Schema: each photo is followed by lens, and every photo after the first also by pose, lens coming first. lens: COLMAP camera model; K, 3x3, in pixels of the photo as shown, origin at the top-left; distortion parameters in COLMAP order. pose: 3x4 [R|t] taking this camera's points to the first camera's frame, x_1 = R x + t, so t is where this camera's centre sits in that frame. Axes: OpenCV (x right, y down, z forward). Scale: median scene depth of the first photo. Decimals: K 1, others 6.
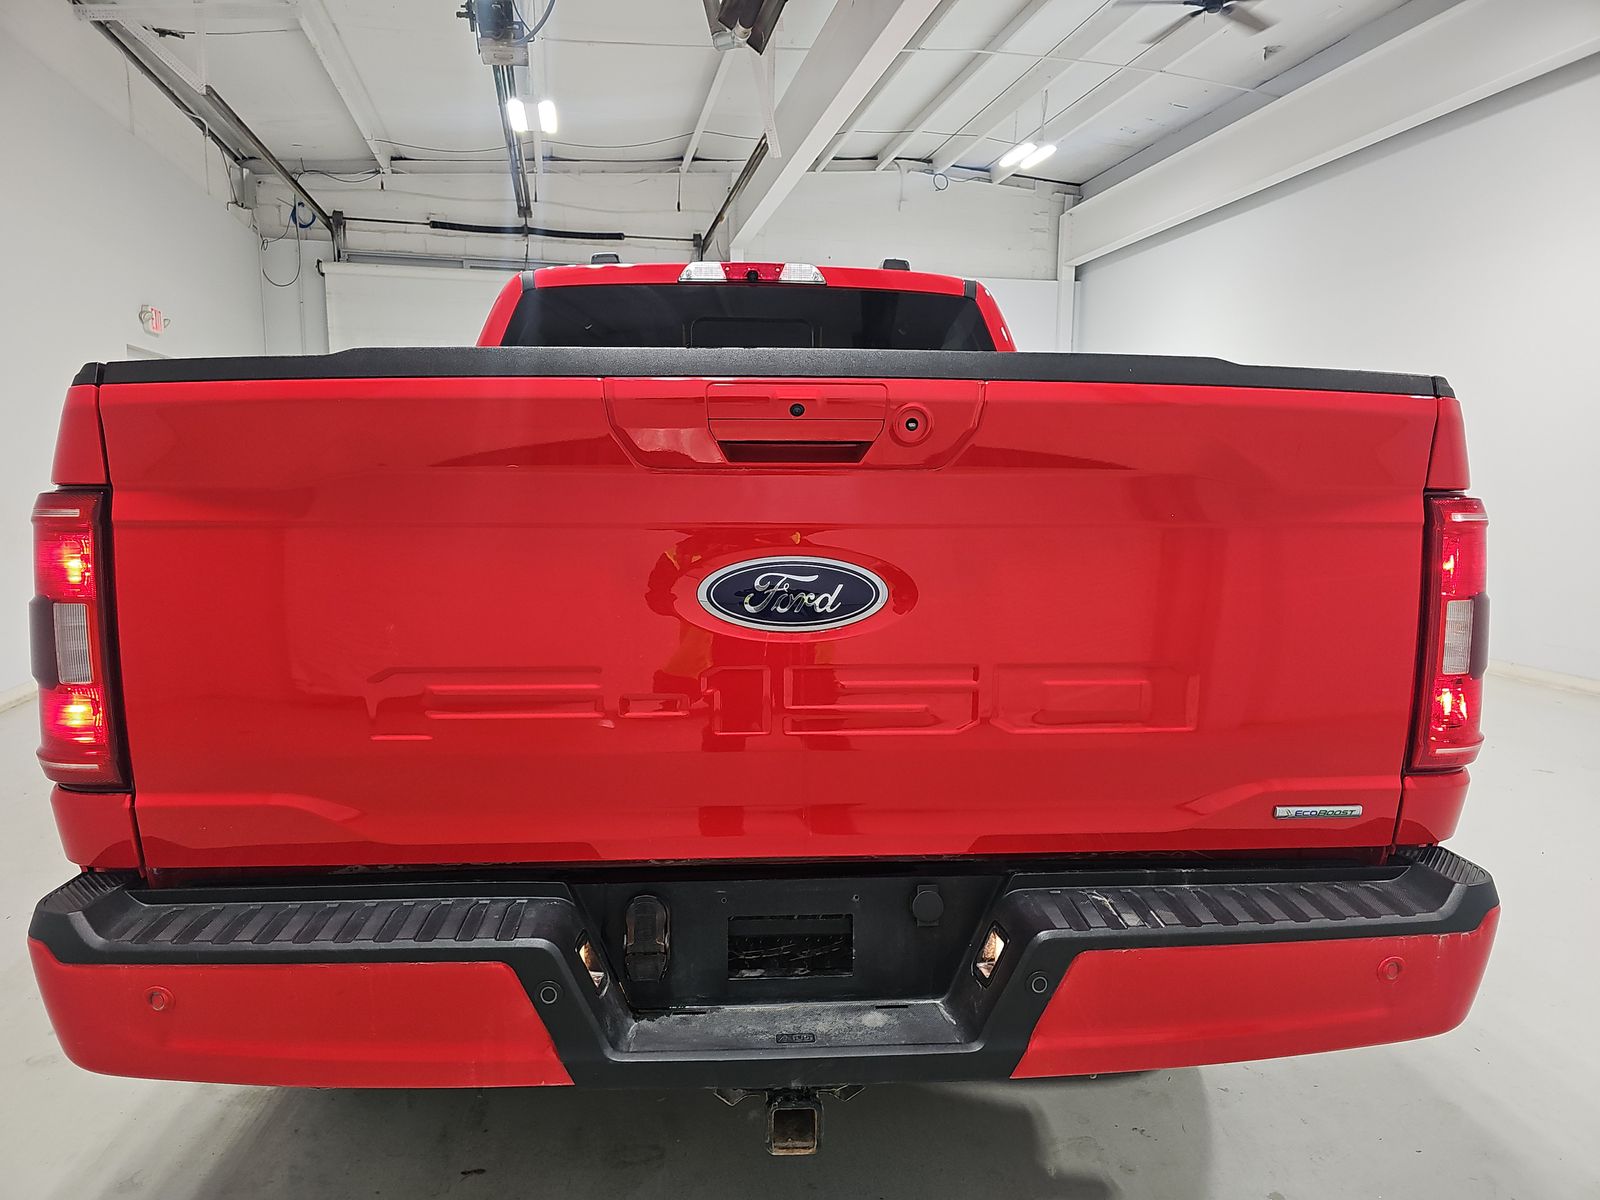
lens RADIAL K [[1052.9, 0, 780.5], [0, 1052.9, 592.1], [0, 0, 1]] dist [0.043749, -0.039371]
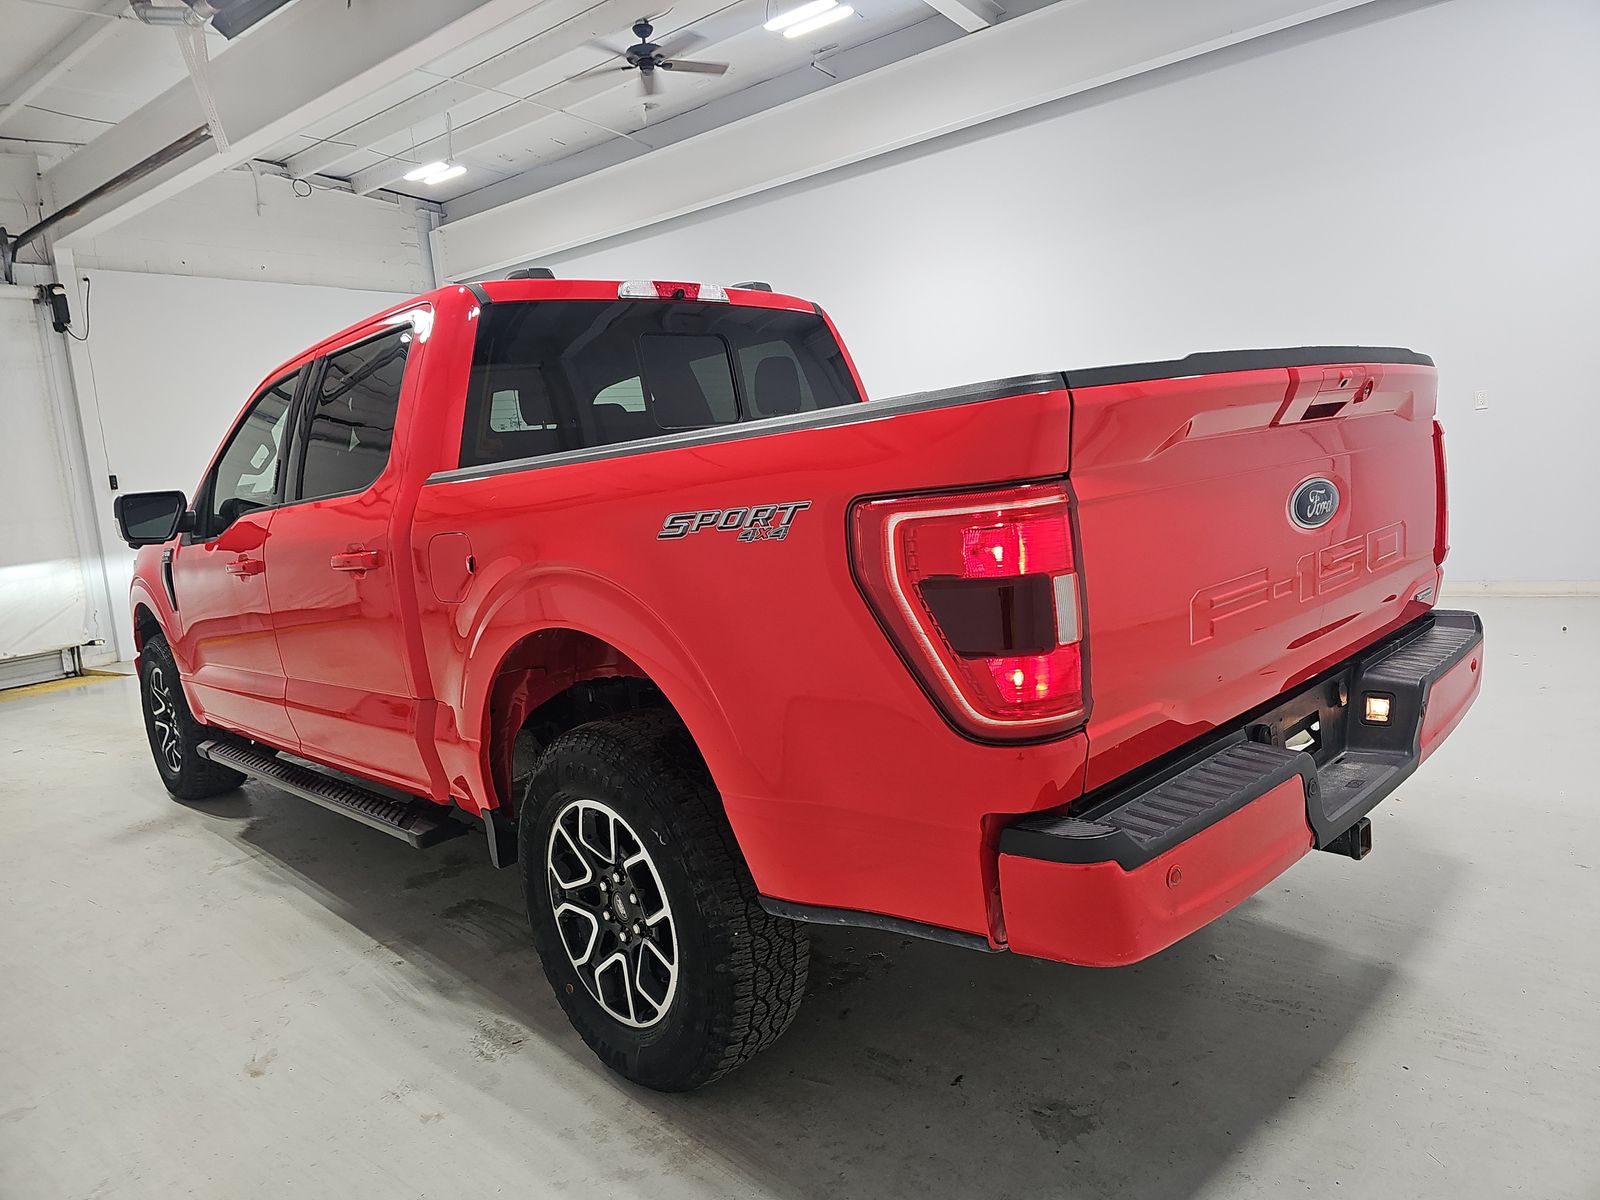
lens RADIAL K [[1052.9, 0, 780.5], [0, 1052.9, 592.1], [0, 0, 1]] dist [0.043749, -0.039371]
pose [[0.765604, -0.157047, 0.623848, -0.214082], [0.165583, 0.985178, 0.044799, -0.009916], [-0.621637, 0.069000, 0.780261, 0.037055]]
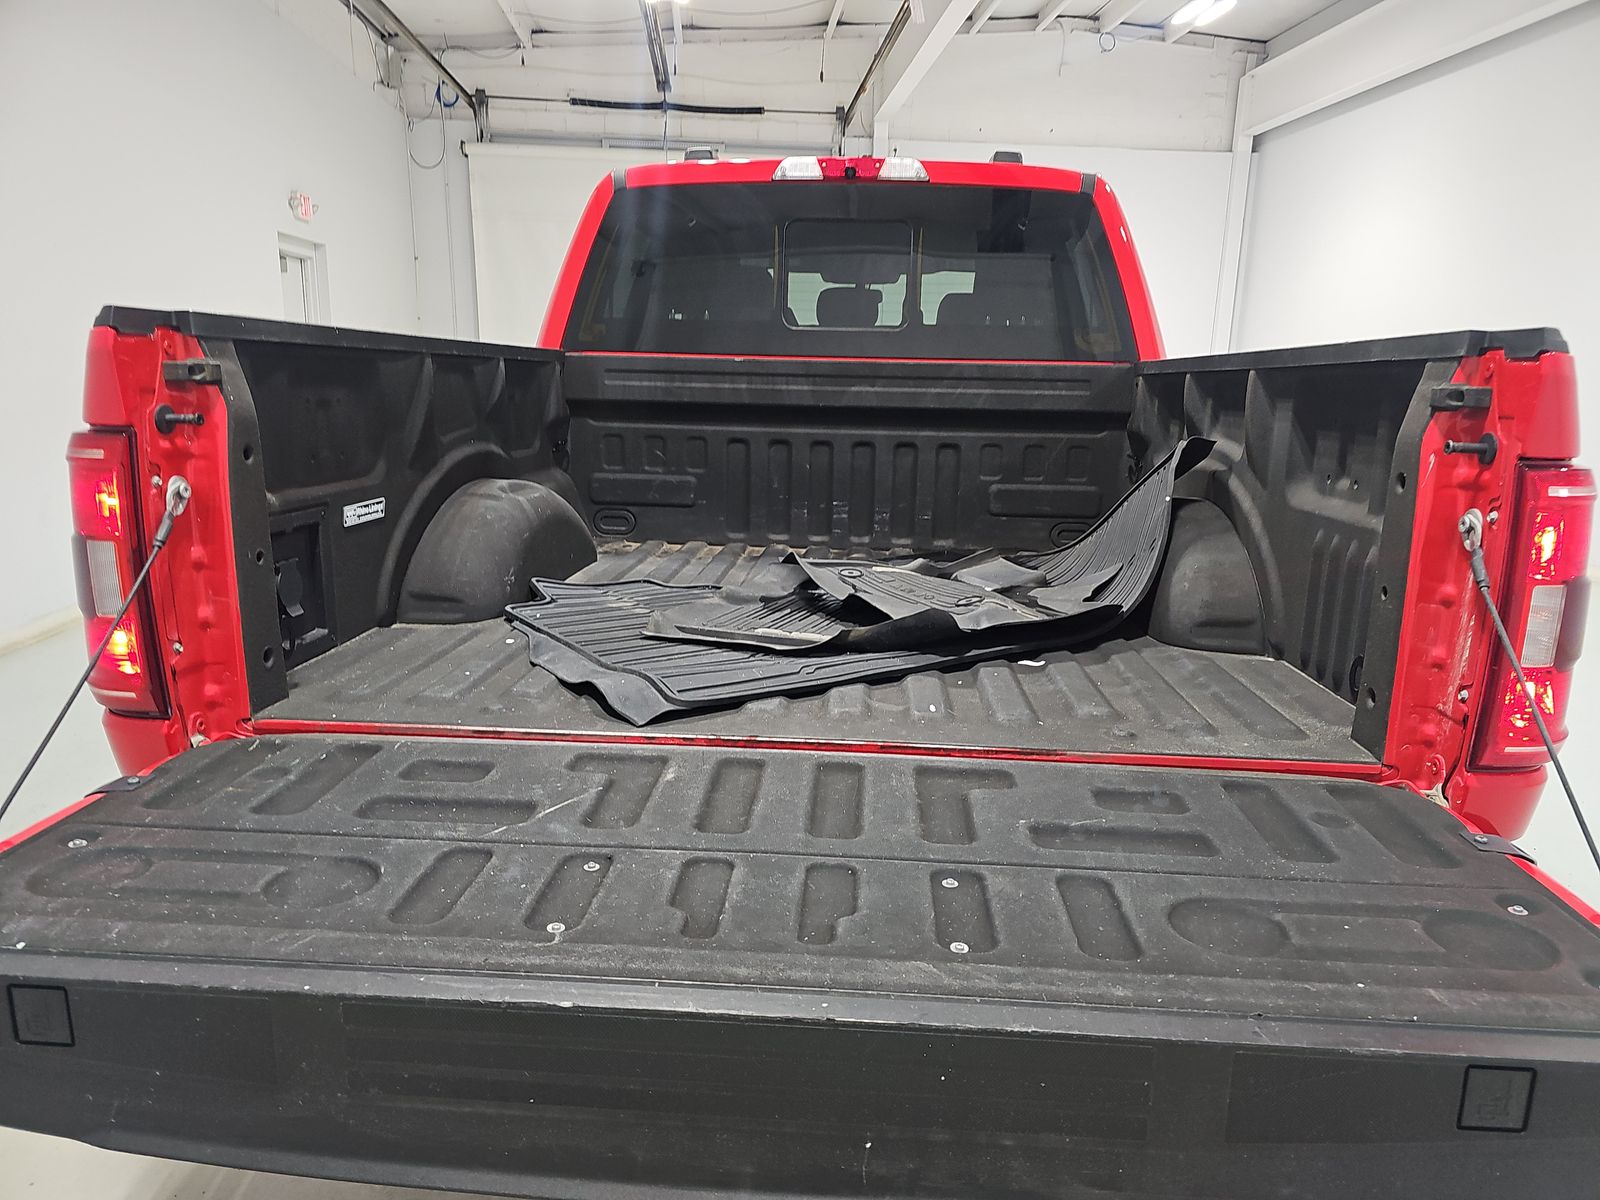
lens RADIAL K [[1047.1, 0, 800.0], [0, 1047.1, 600.0], [0, 0, 1]] dist [0.041958, -0.041299]
pose [[0.992248, 0.040013, -0.117658, 0.017538], [-0.025985, 0.992622, 0.118429, -0.009751], [0.121529, -0.114454, 0.985967, 0.007817]]
